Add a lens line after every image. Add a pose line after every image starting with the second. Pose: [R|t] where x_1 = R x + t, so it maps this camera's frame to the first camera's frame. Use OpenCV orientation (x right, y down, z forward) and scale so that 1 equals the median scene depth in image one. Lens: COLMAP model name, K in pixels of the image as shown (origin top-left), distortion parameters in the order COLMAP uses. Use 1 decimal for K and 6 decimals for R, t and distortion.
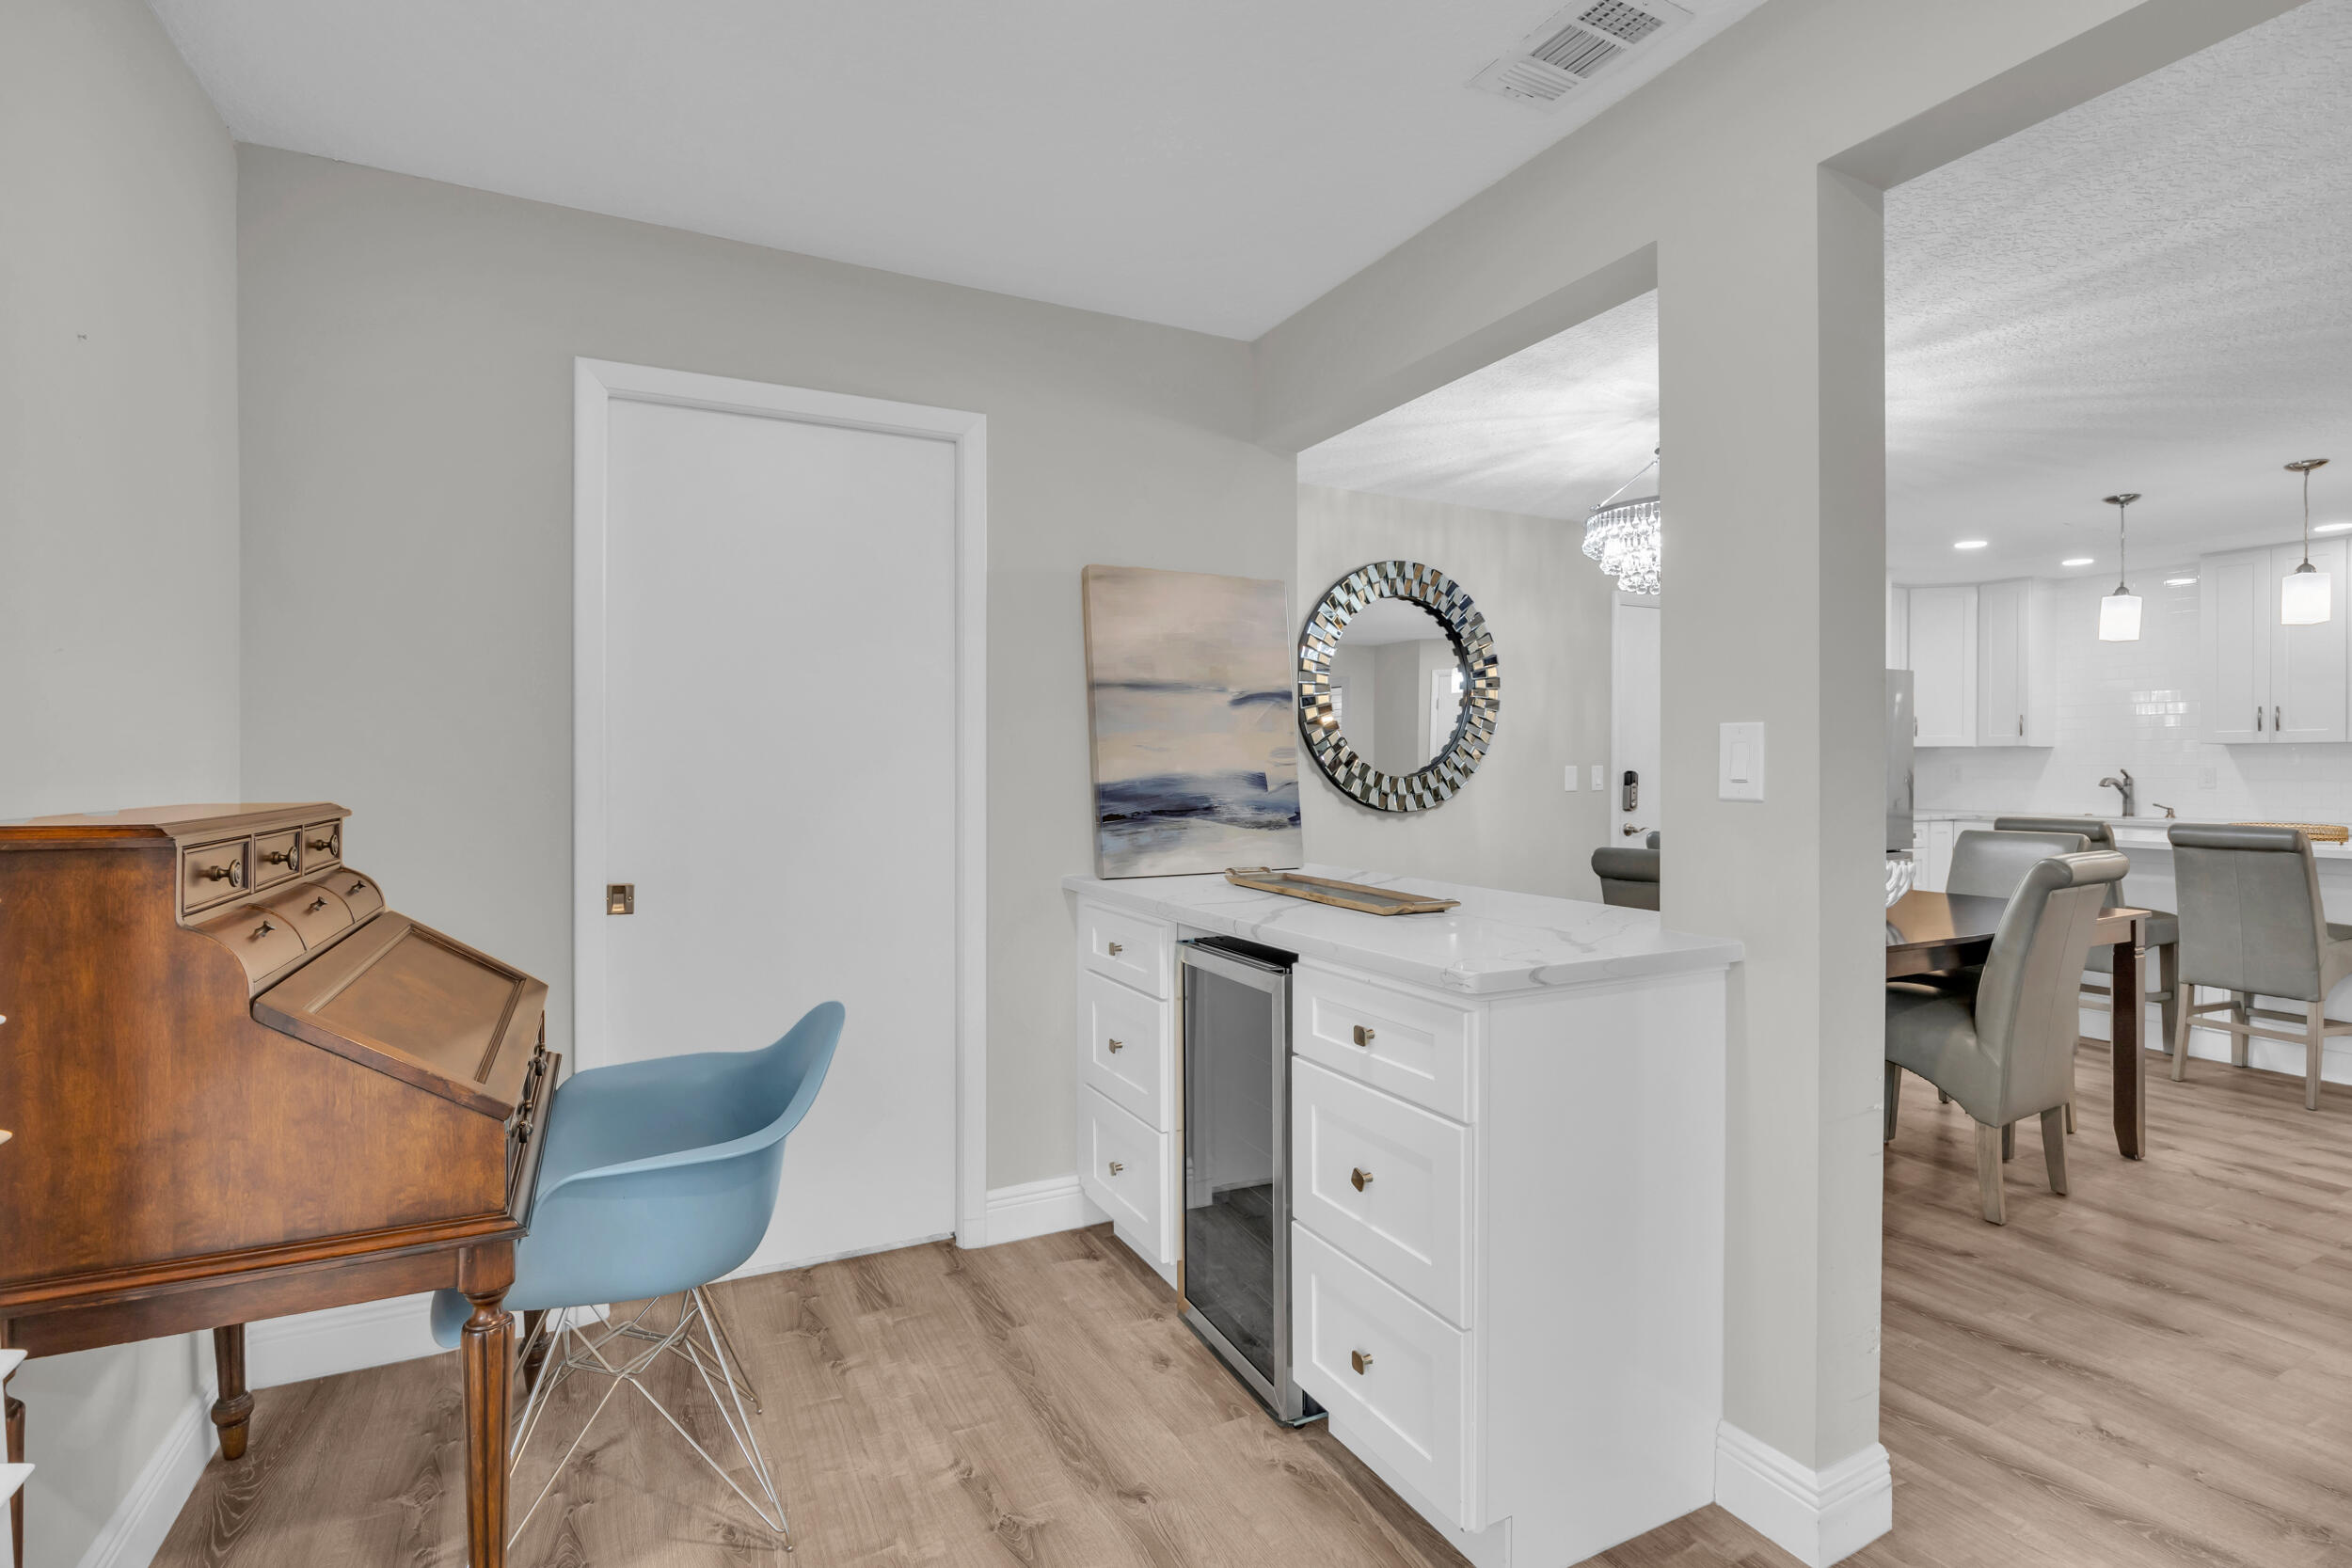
lens RADIAL K [[1094.5, 0, 1174.4], [0, 1094.5, 772.0], [0, 0, 1]] dist [-0.017272, 0.000663]
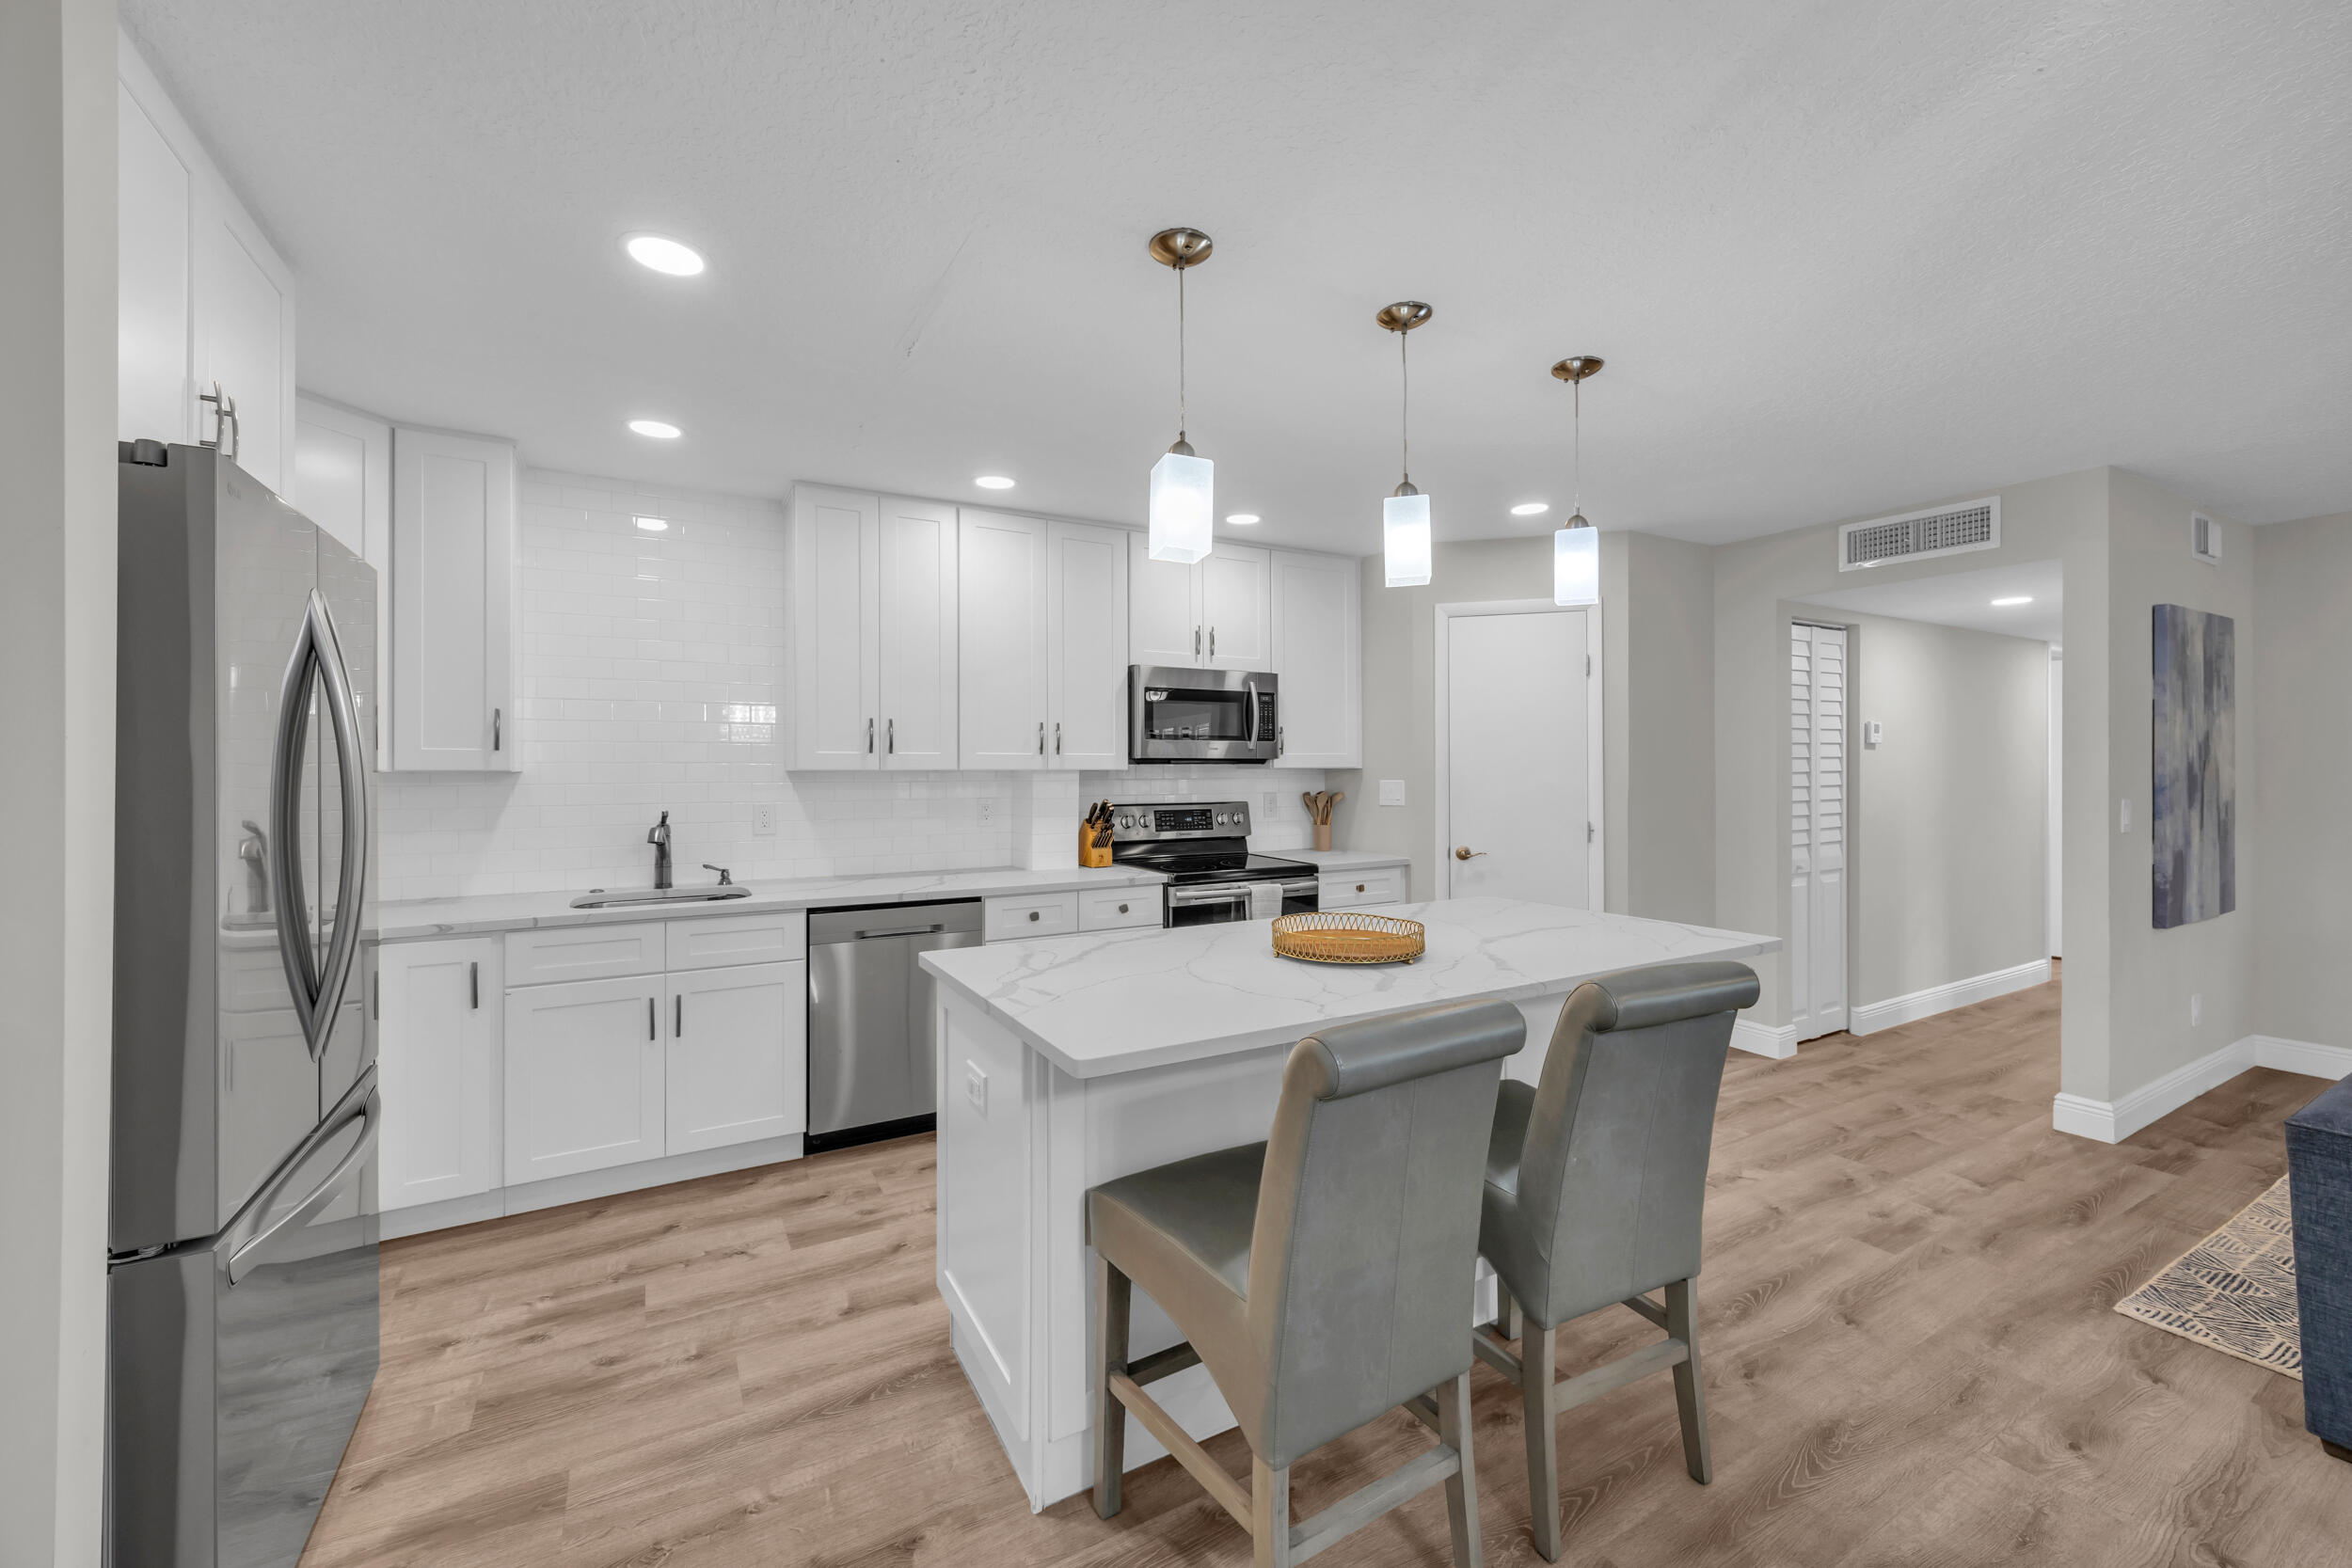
lens RADIAL K [[934.2, 0, 1173.6], [0, 934.2, 765.4], [0, 0, 1]] dist [0.001218, -0.000083]
pose [[-0.043319, 0.000714, 0.999061, 0.767190], [0.008199, 0.999966, -0.000359, -0.055326], [-0.999028, 0.008176, -0.043324, 1.620057]]
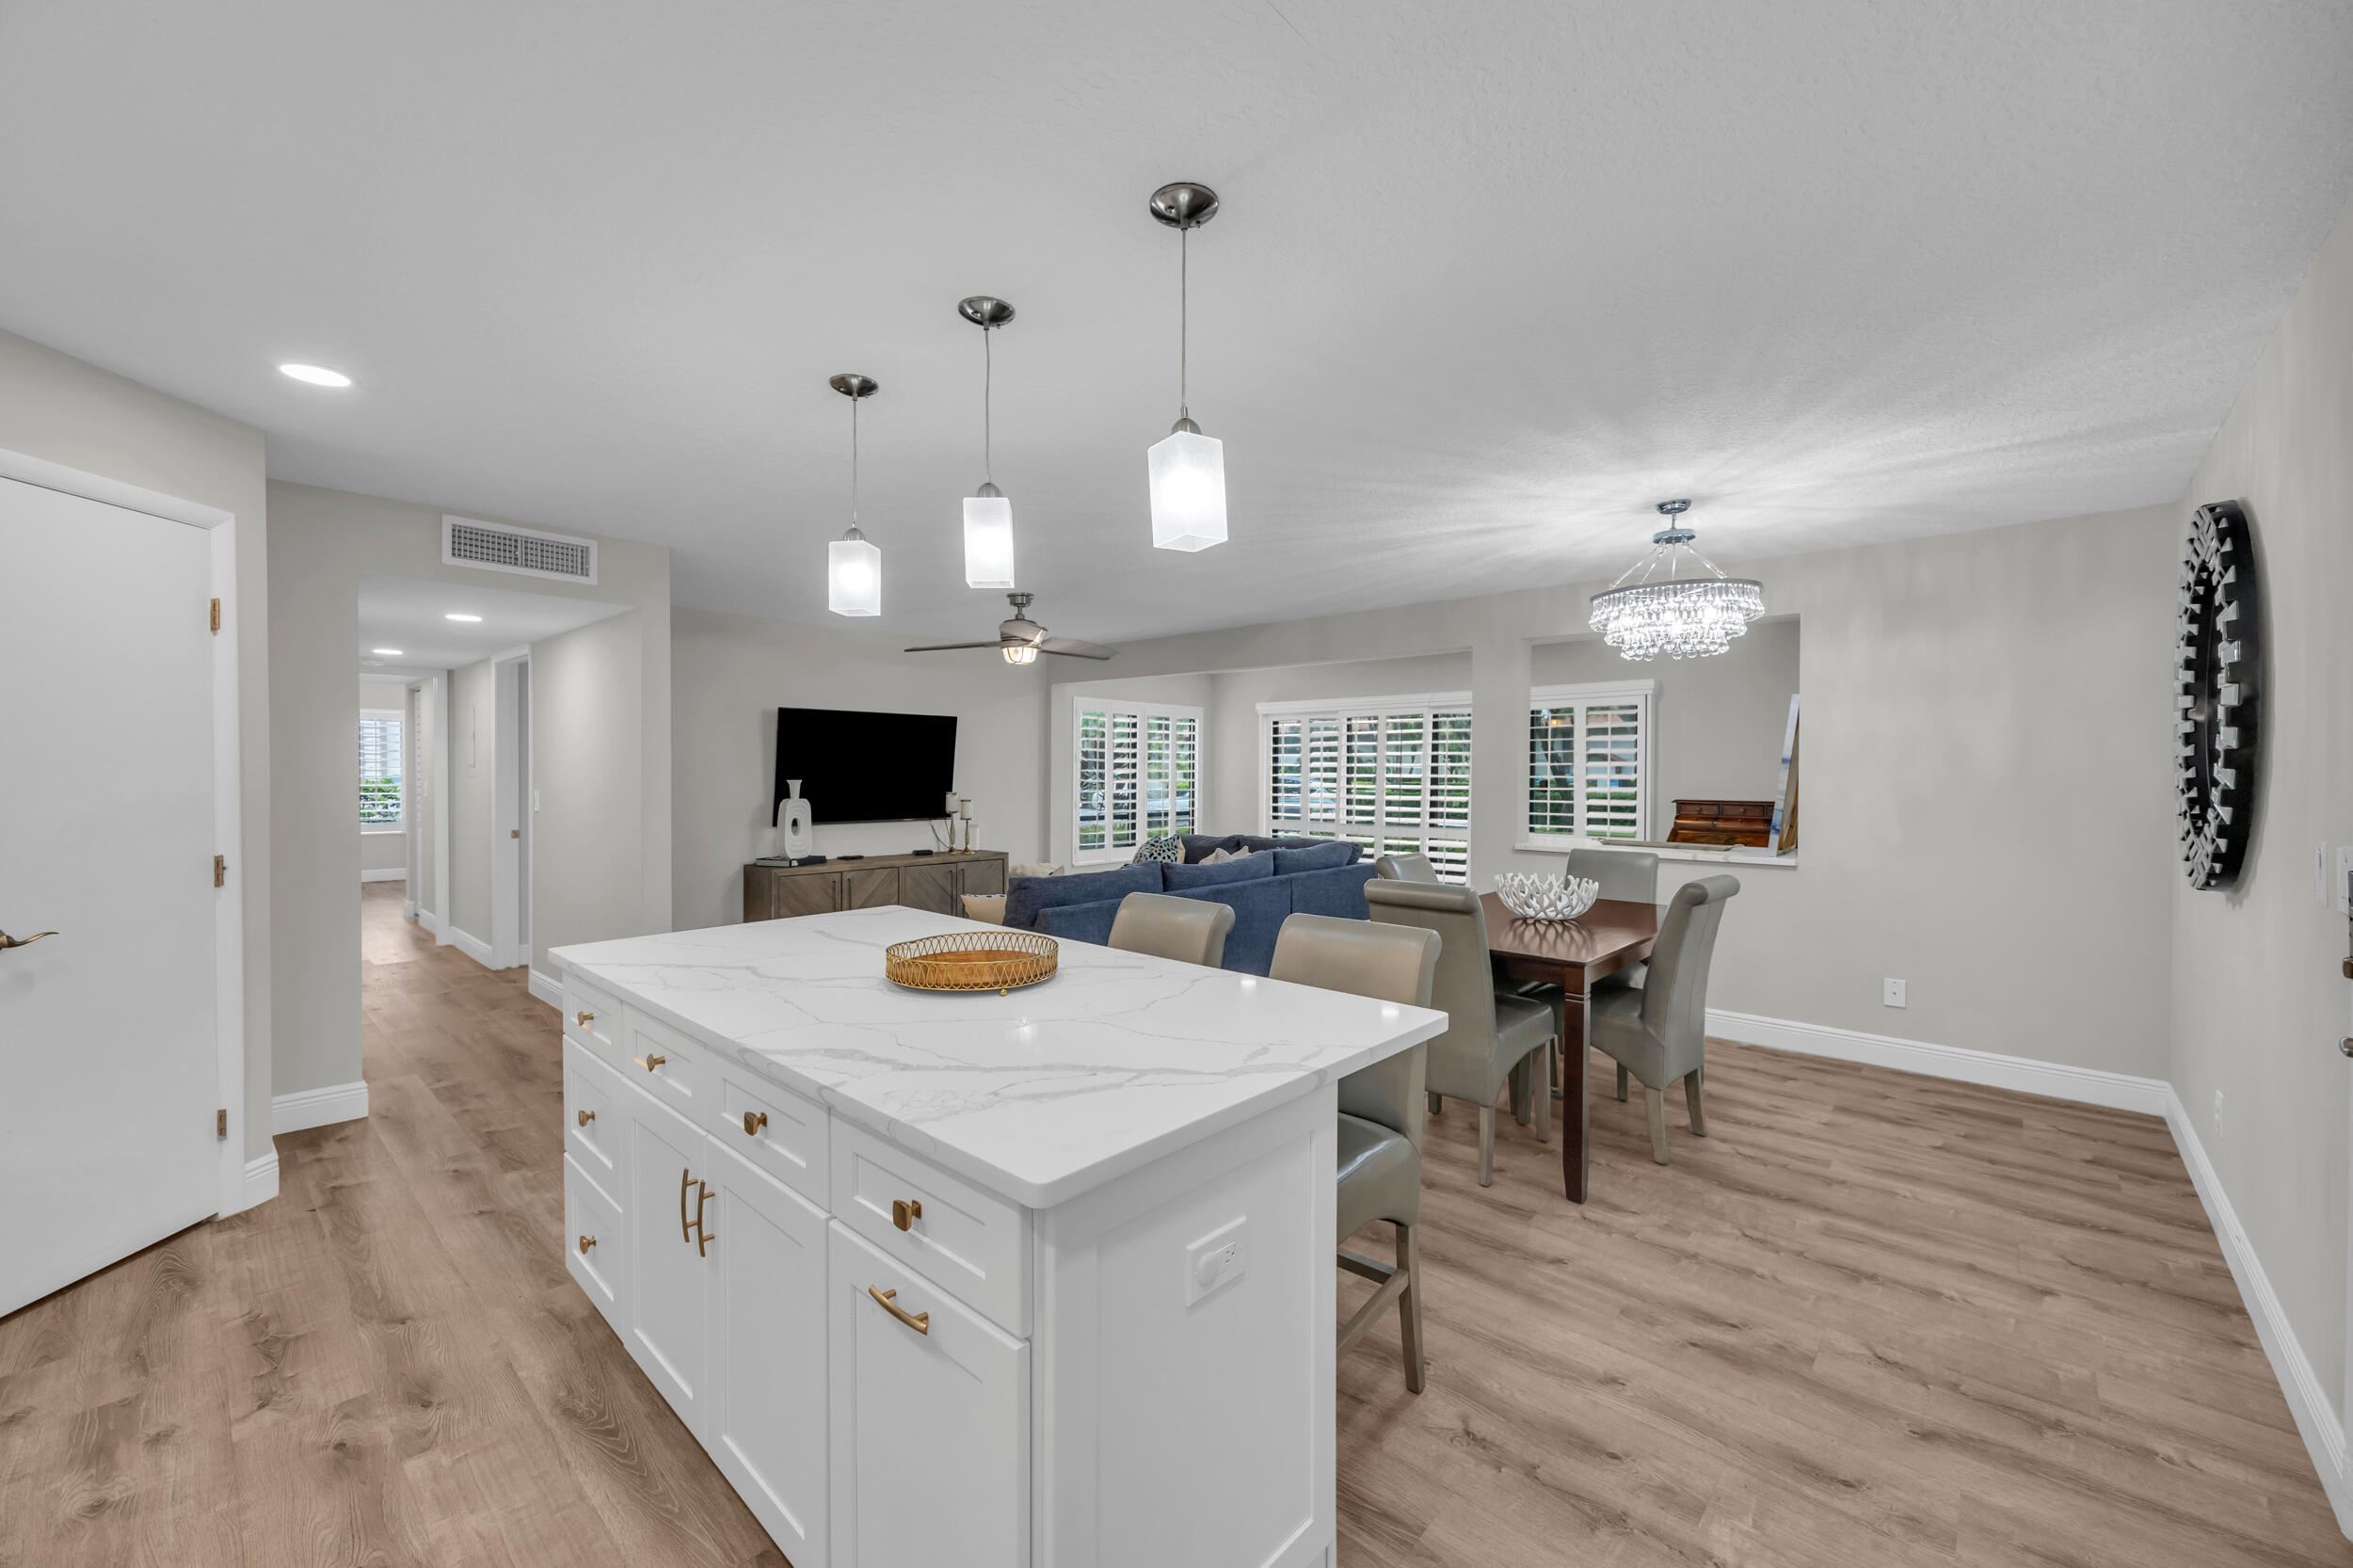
lens RADIAL K [[926.9, 0, 1172.0], [0, 926.9, 782.2], [0, 0, 1]] dist [0.002281, 0.000079]
pose [[-0.937458, 0.001619, -0.348095, 1.598152], [-0.004655, 0.999841, 0.017185, -0.057533], [0.348068, 0.017730, -0.937302, 2.123225]]
